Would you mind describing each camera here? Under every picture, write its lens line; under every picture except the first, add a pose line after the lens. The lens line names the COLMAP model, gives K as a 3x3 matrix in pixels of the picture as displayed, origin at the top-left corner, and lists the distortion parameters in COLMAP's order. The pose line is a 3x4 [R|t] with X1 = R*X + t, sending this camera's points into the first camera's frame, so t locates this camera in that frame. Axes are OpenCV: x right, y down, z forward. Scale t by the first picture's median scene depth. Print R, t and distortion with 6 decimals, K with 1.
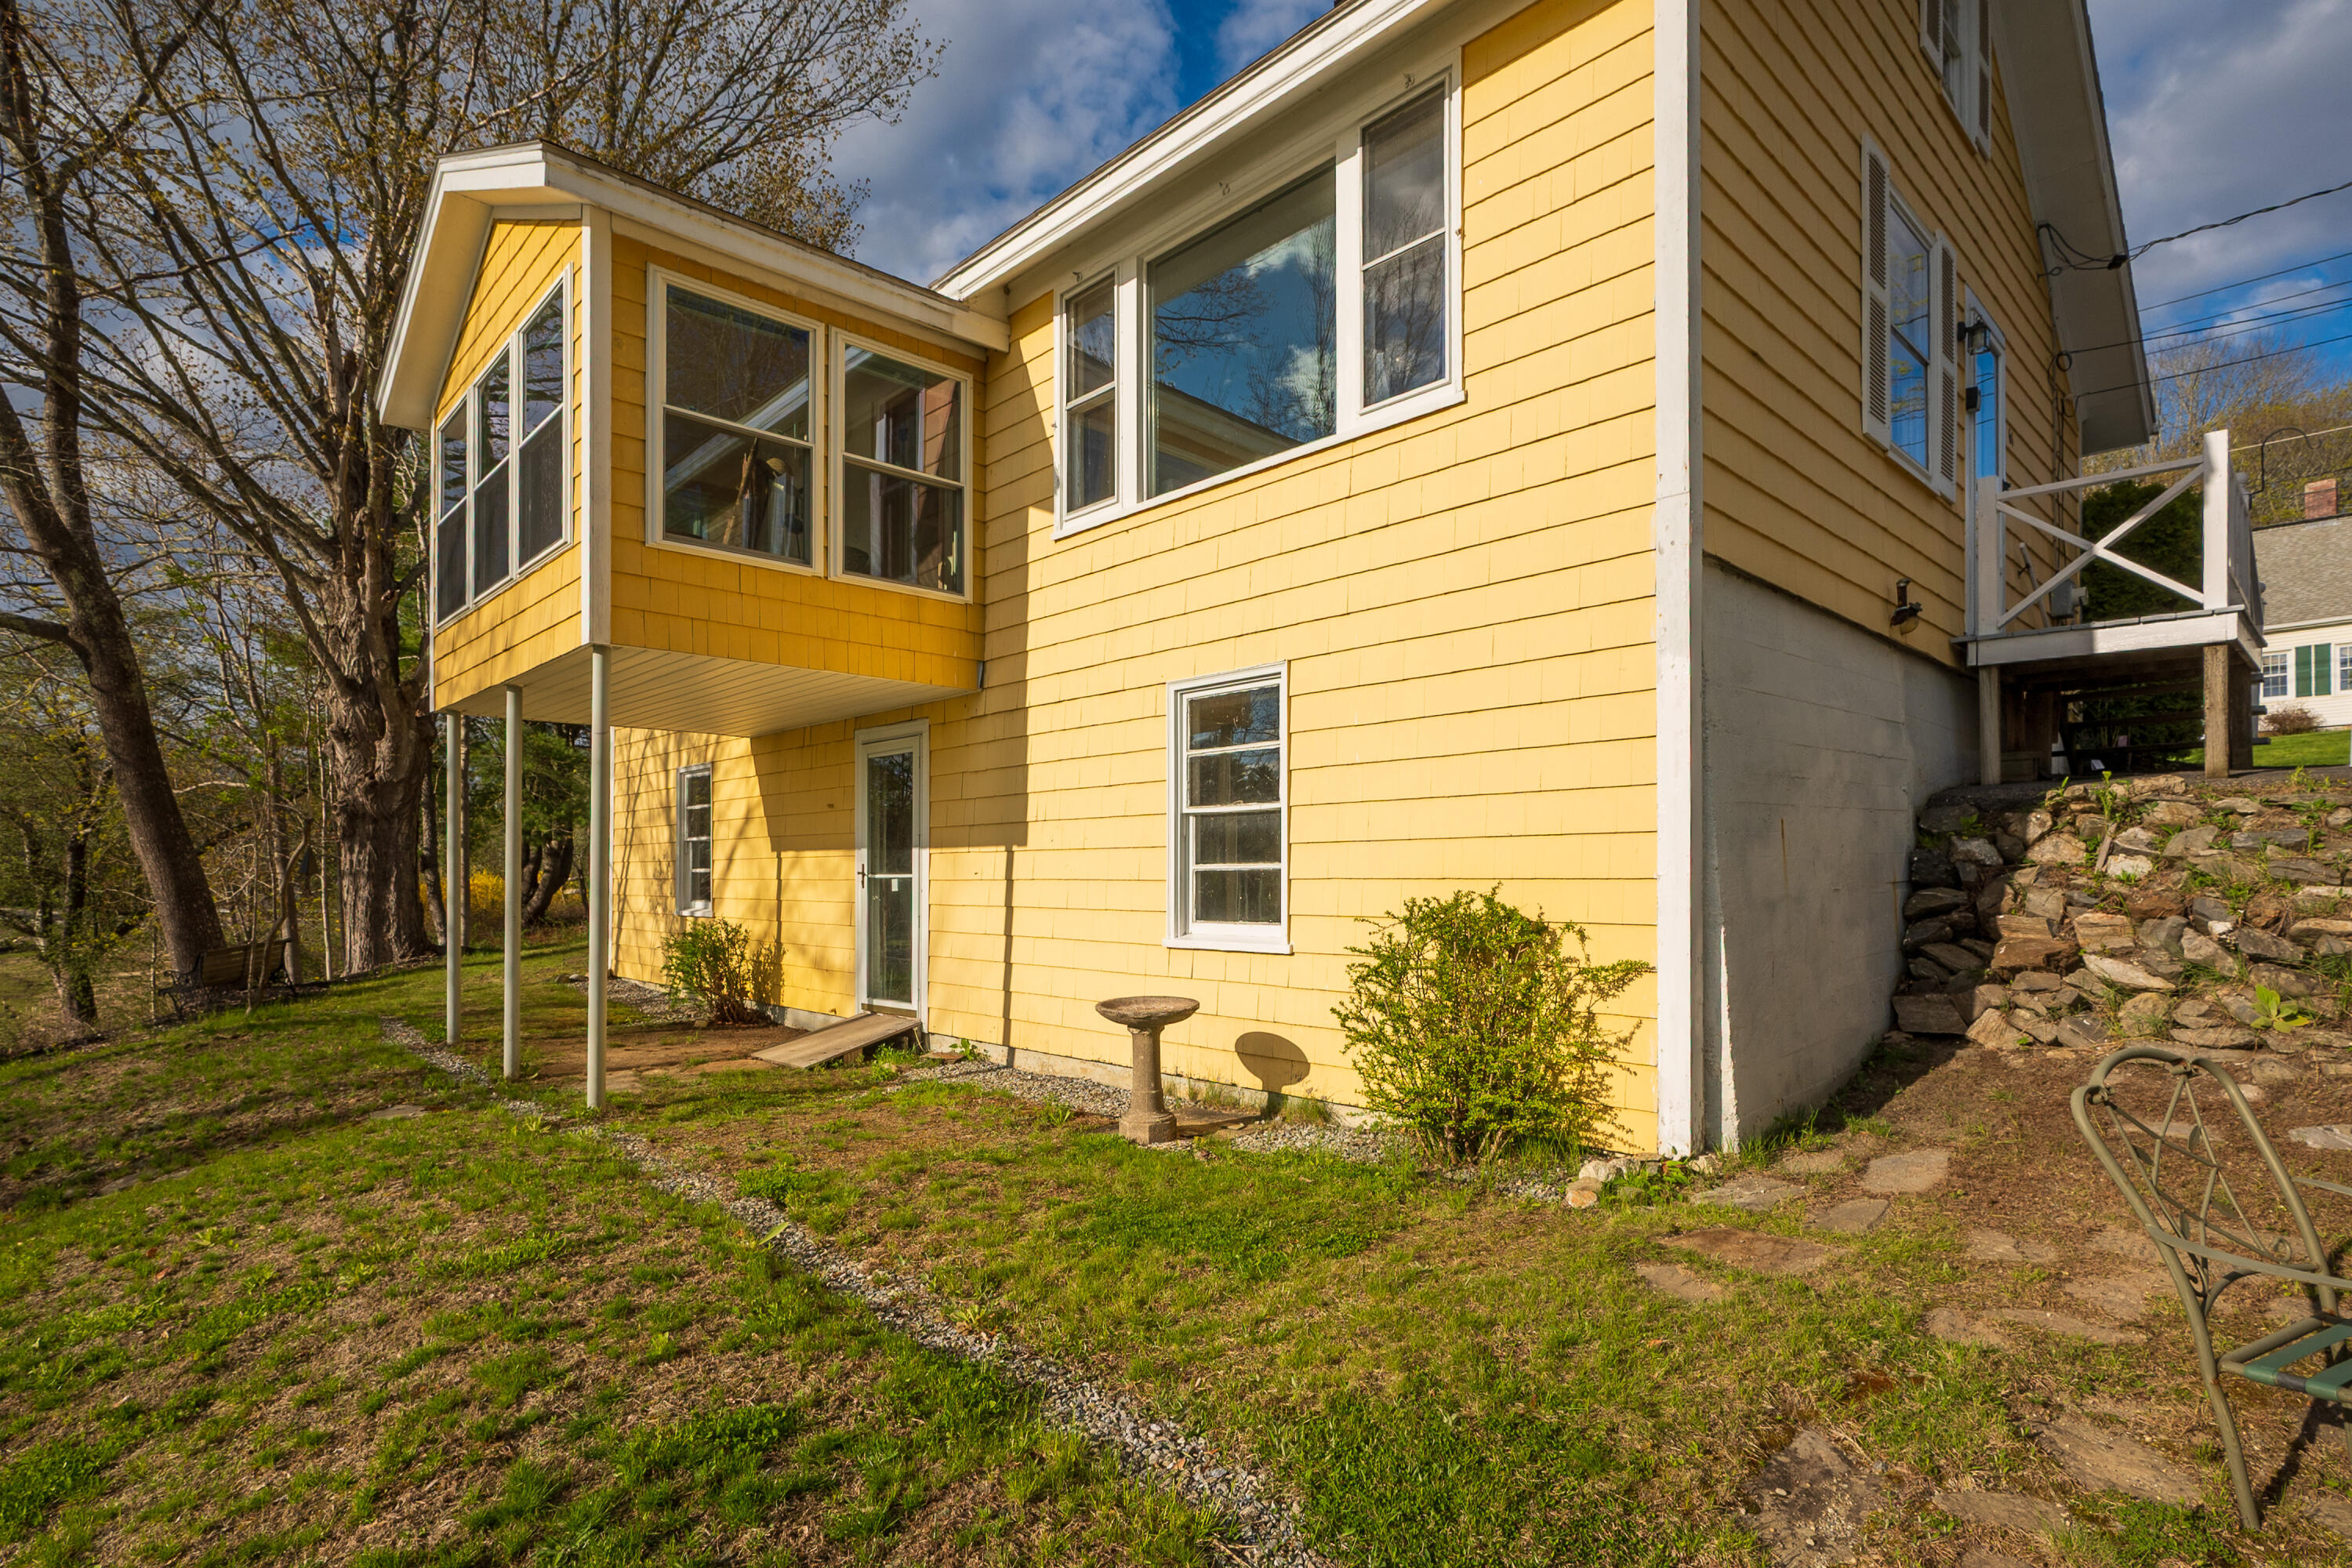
lens RADIAL K [[1165.8, 0, 1176.6], [0, 1165.8, 863.9], [0, 0, 1]] dist [0.001401, 0.000242]
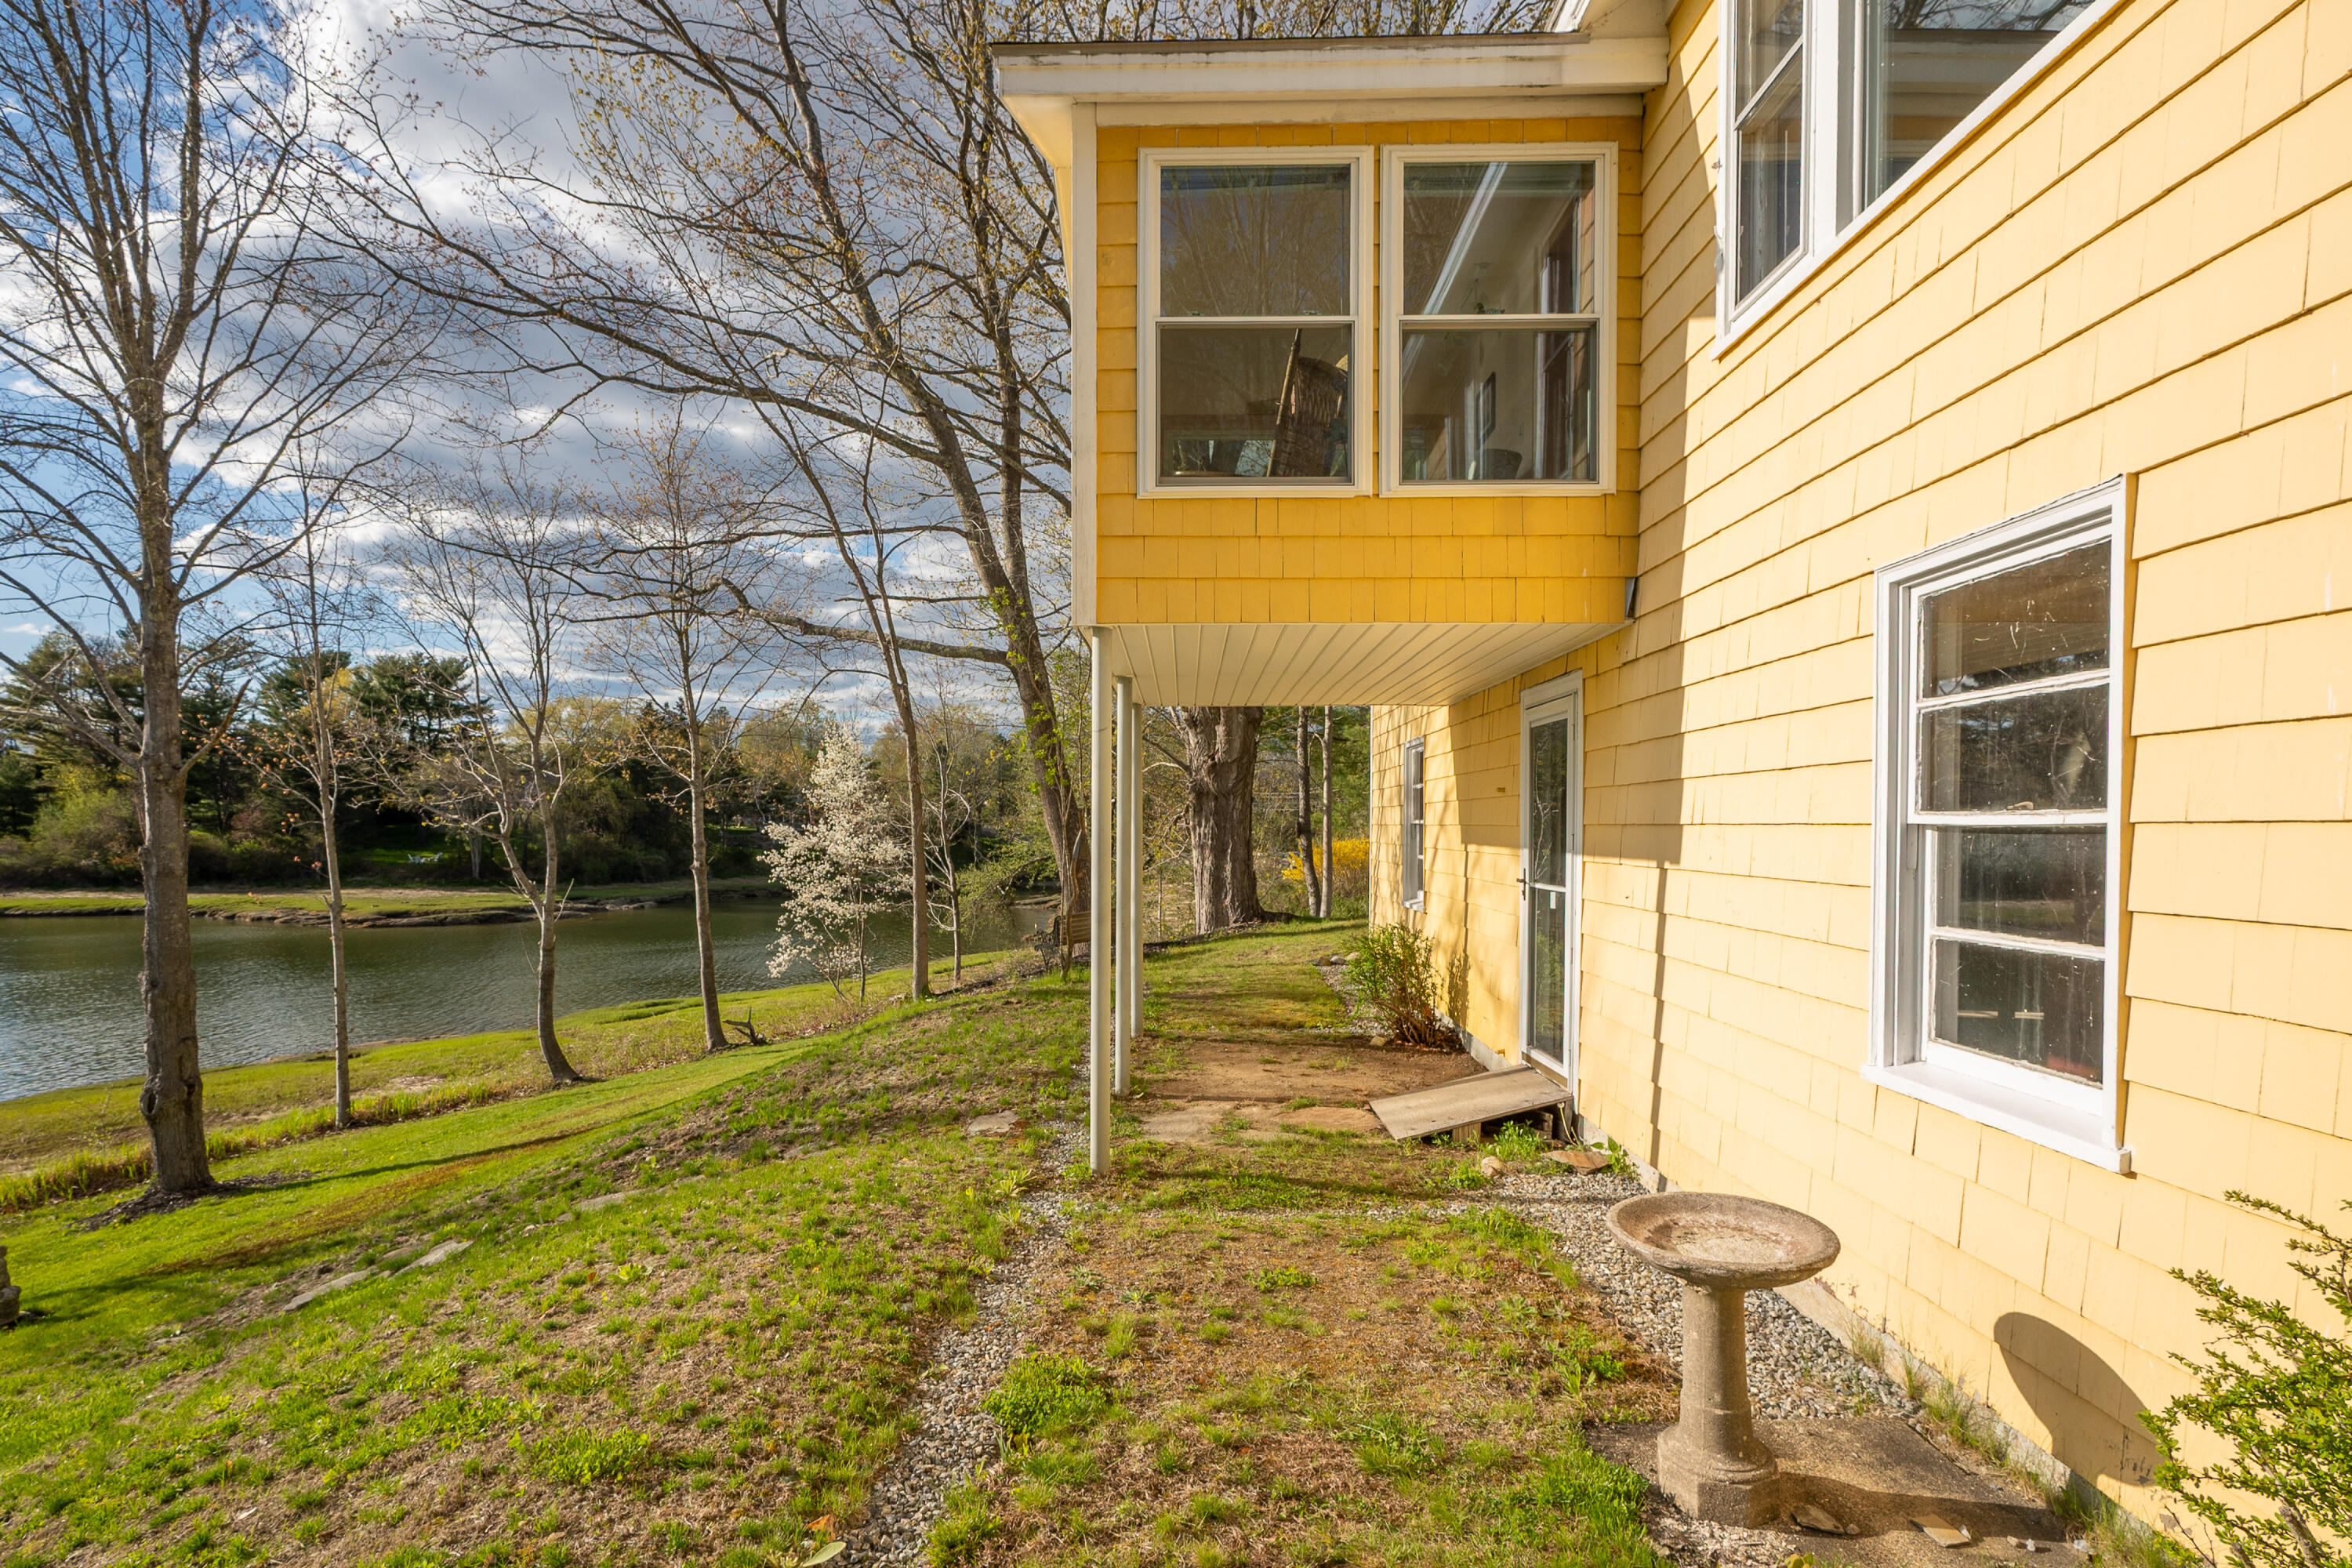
lens RADIAL K [[1163.2, 0, 1170.8], [0, 1163.2, 836.6], [0, 0, 1]] dist [0.003593, 0.001675]
pose [[0.713227, 0.011865, -0.700833, 0.116574], [0.001803, 0.999822, 0.018761, -0.042215], [0.700931, -0.014644, 0.713079, 0.363473]]
